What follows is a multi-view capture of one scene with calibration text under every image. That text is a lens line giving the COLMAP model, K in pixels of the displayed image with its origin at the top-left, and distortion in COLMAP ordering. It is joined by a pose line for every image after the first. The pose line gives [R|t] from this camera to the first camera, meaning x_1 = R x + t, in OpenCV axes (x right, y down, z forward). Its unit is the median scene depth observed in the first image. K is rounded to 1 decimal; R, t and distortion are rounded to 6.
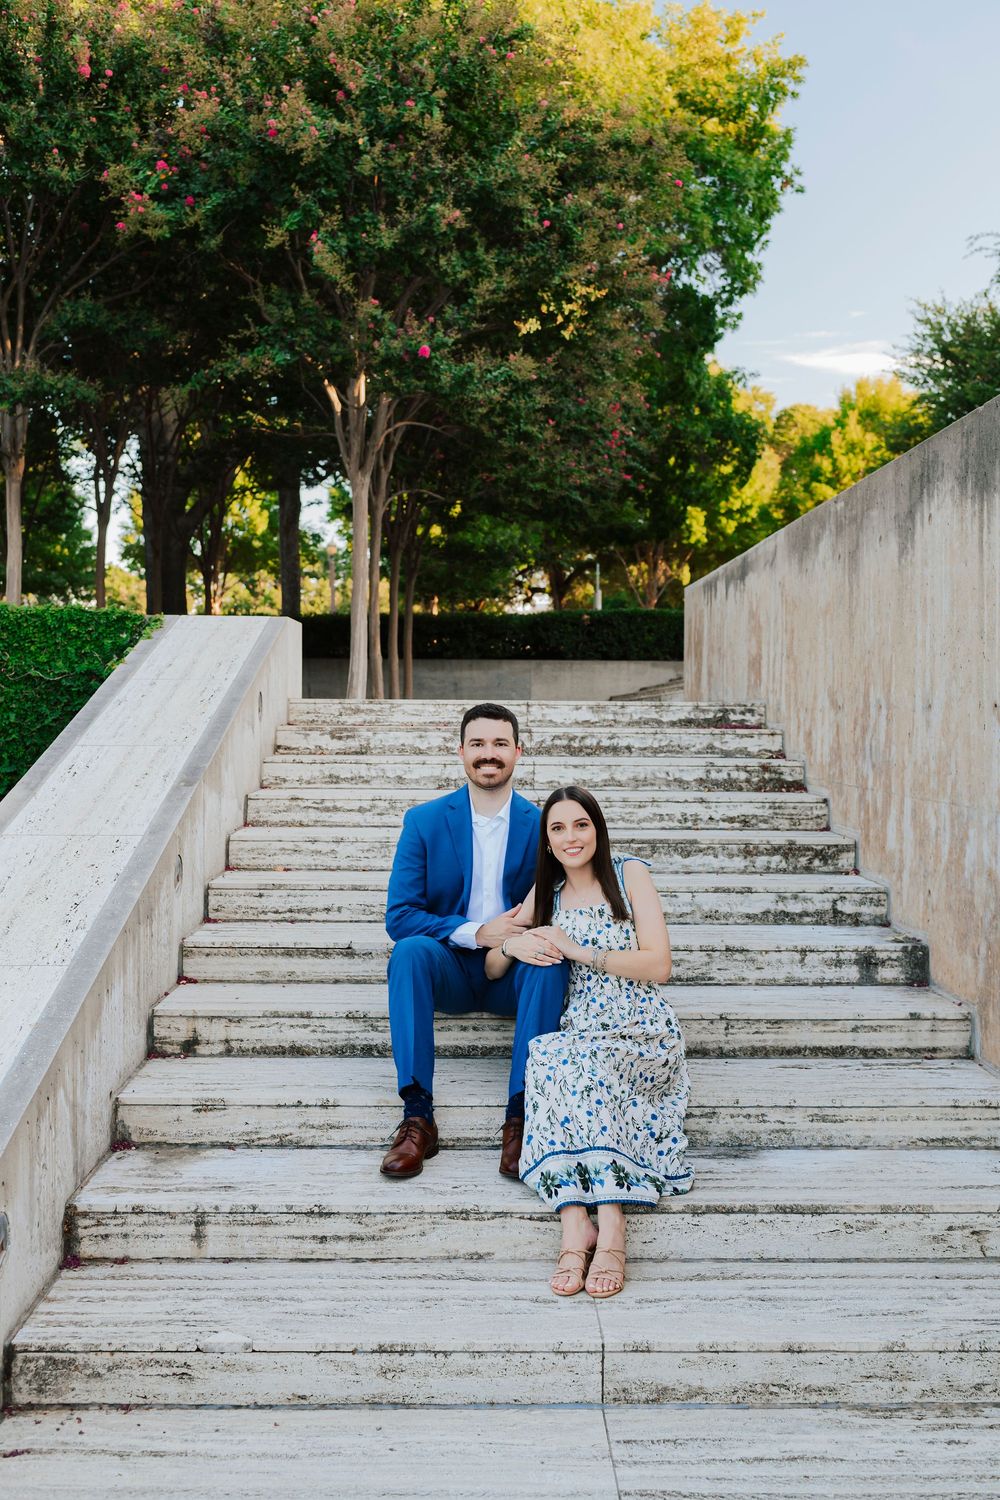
lens RADIAL K [[1502.3, 0, 500.0], [0, 1502.3, 750.0], [0, 0, 1]] dist [-0.022599, 0.007339]
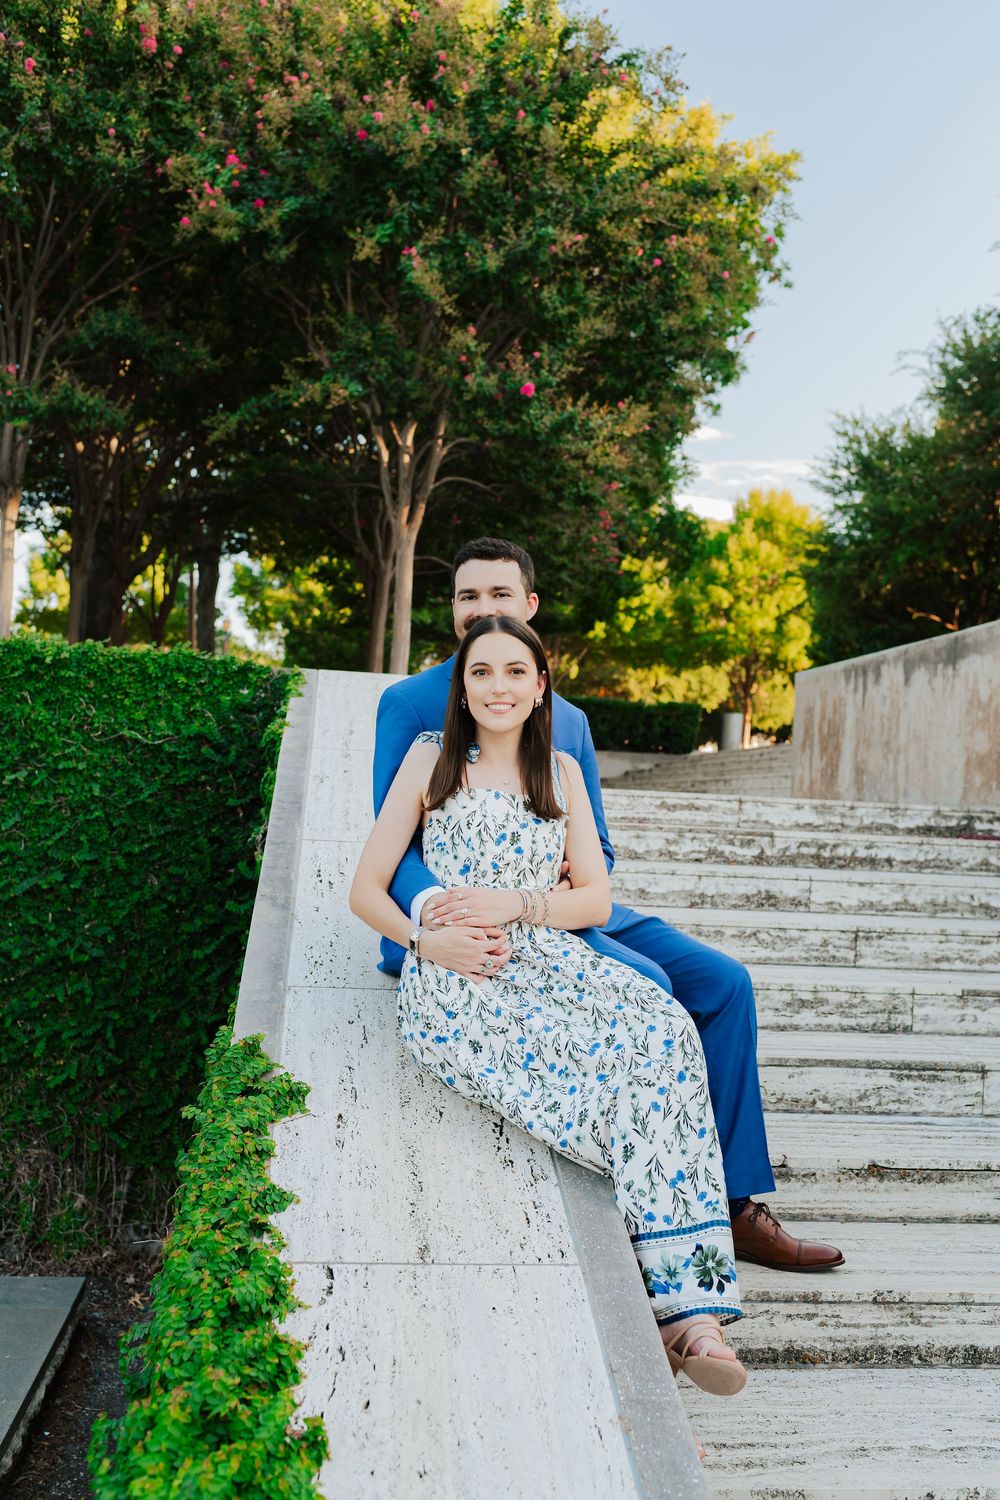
lens RADIAL K [[1499.9, 0, 555.8], [0, 1499.9, 745.5], [0, 0, 1]] dist [-0.018545, 0.004611]
pose [[0.993914, 0.045629, 0.100267, -0.116021], [-0.039511, 0.997282, -0.062182, -0.003921], [-0.102832, 0.057842, 0.993016, 0.142089]]
